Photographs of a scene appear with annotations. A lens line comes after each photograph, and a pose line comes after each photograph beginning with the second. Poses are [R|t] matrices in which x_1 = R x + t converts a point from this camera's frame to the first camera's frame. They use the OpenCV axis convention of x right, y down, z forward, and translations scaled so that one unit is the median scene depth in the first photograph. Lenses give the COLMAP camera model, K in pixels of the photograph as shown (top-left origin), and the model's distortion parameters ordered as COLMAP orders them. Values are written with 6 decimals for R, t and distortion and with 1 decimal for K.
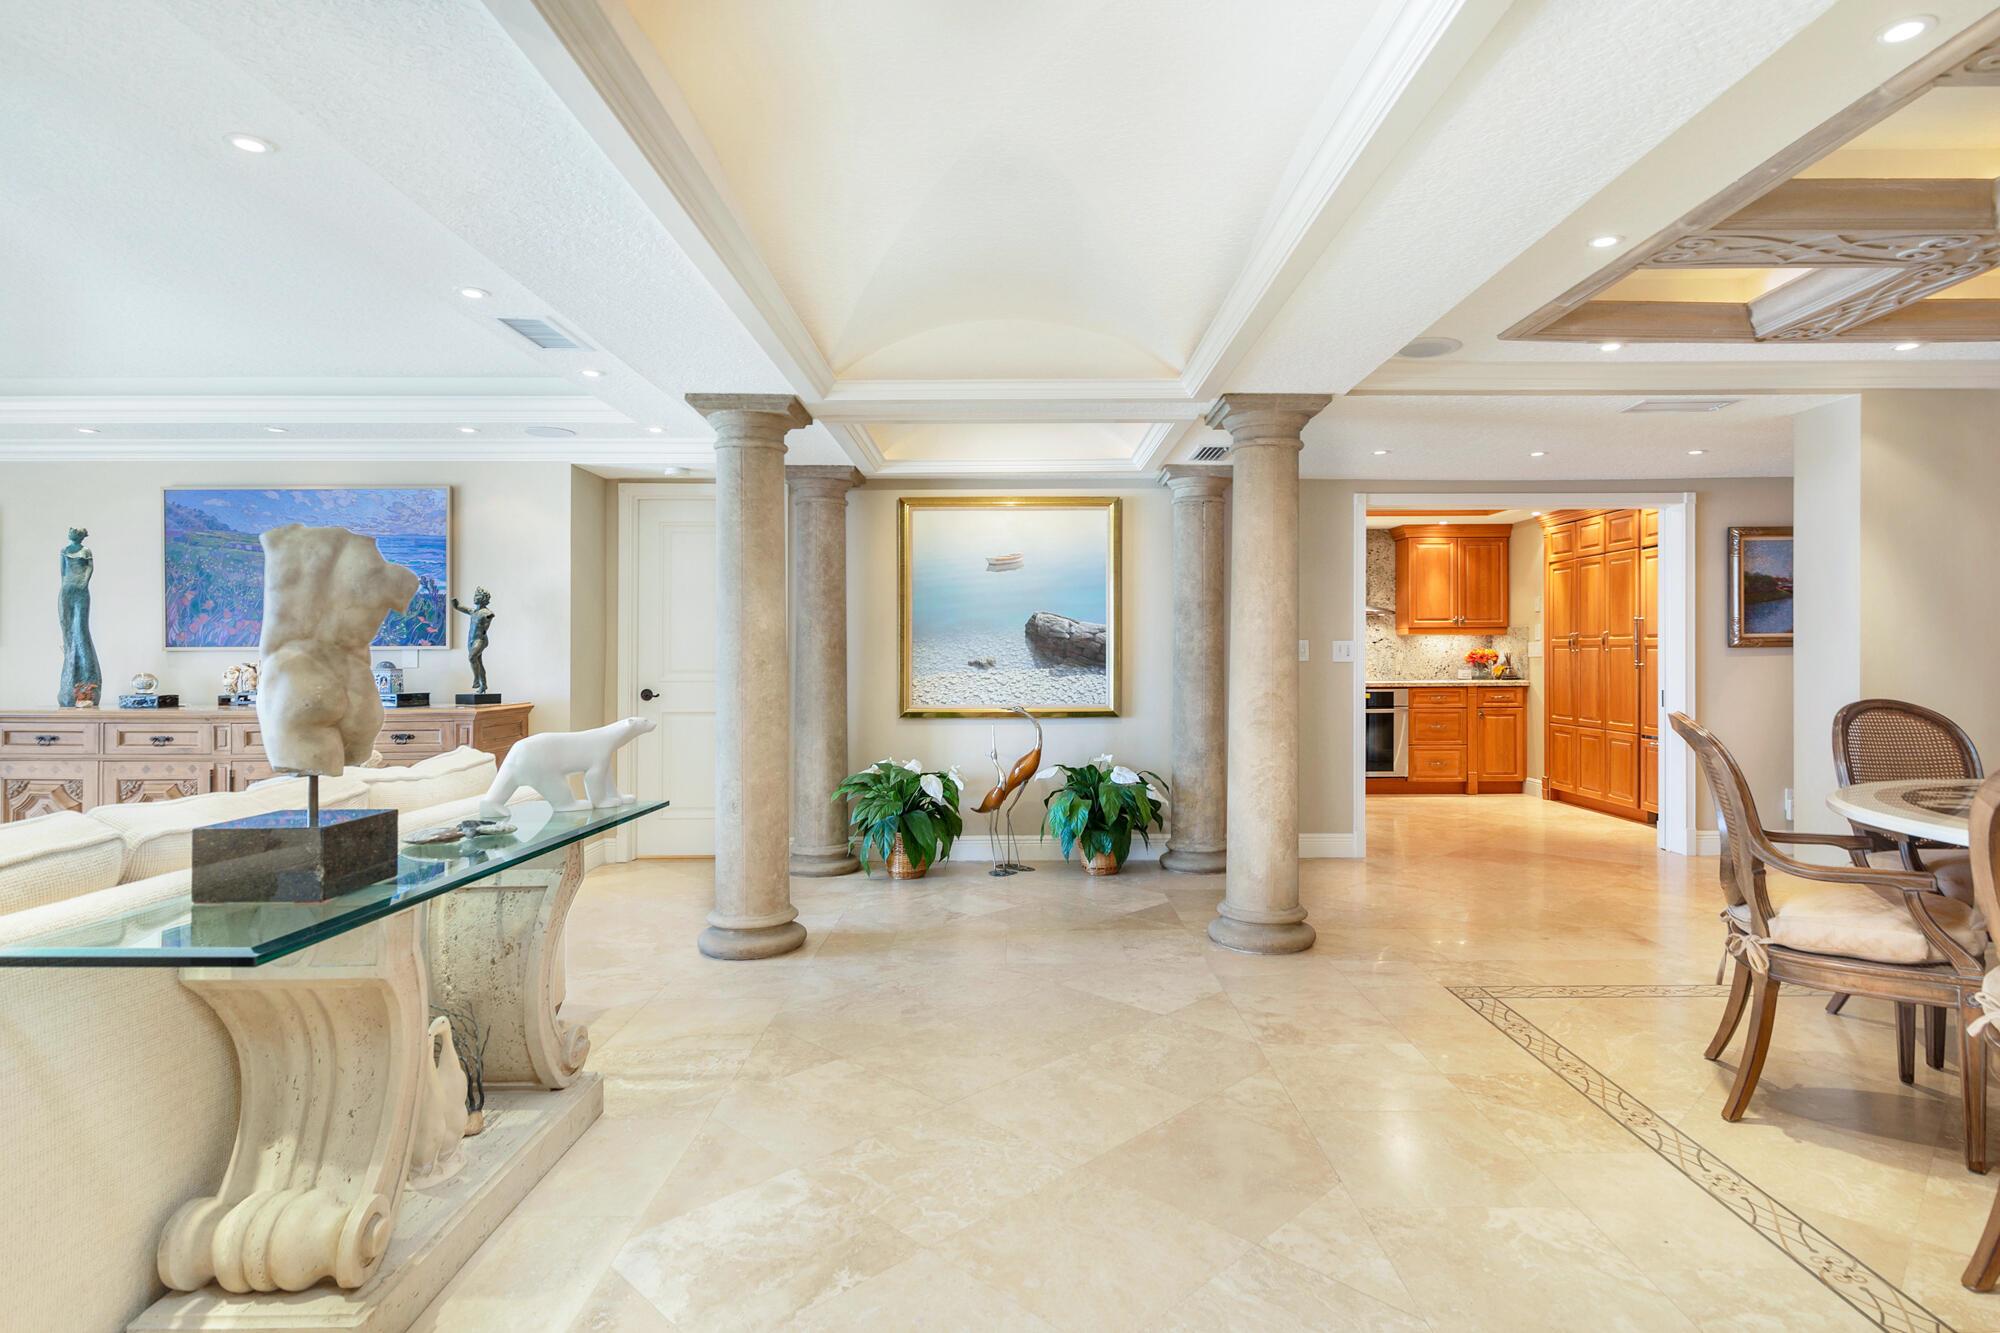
lens RADIAL K [[1010.7, 0, 1028.1], [0, 1010.7, 659.6], [0, 0, 1]] dist [0.000604, -0.000364]
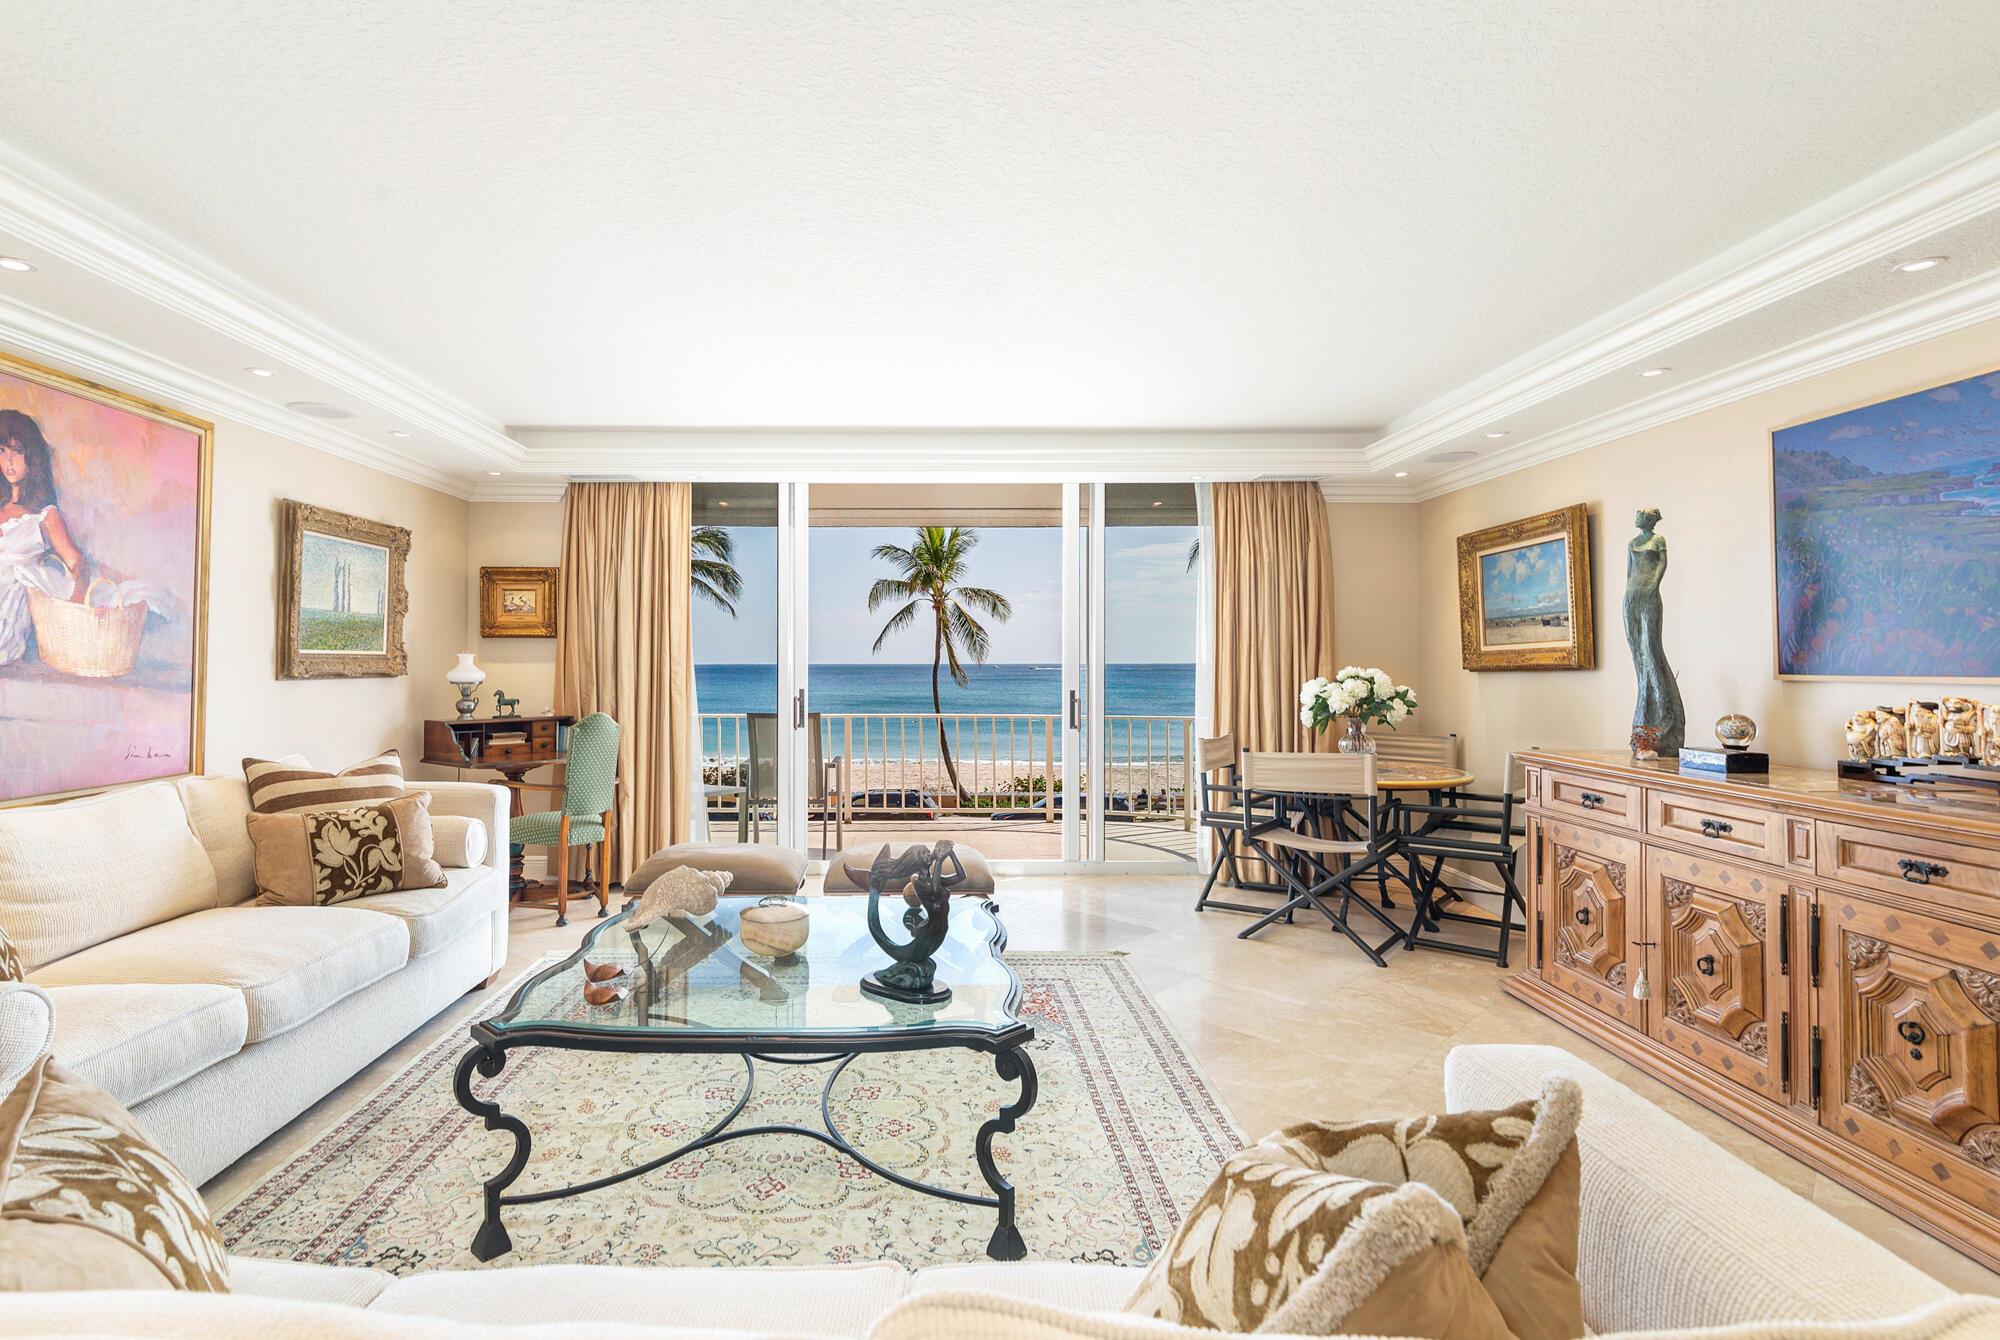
lens RADIAL K [[996.0, 0, 804.4], [0, 996.0, 634.1], [0, 0, 1]] dist [0.001041, -0.001323]
pose [[-0.062363, -0.027556, -0.997673, -0.190056], [-0.004918, 0.999615, -0.027302, -0.018403], [0.998041, 0.003204, -0.062475, 0.440351]]
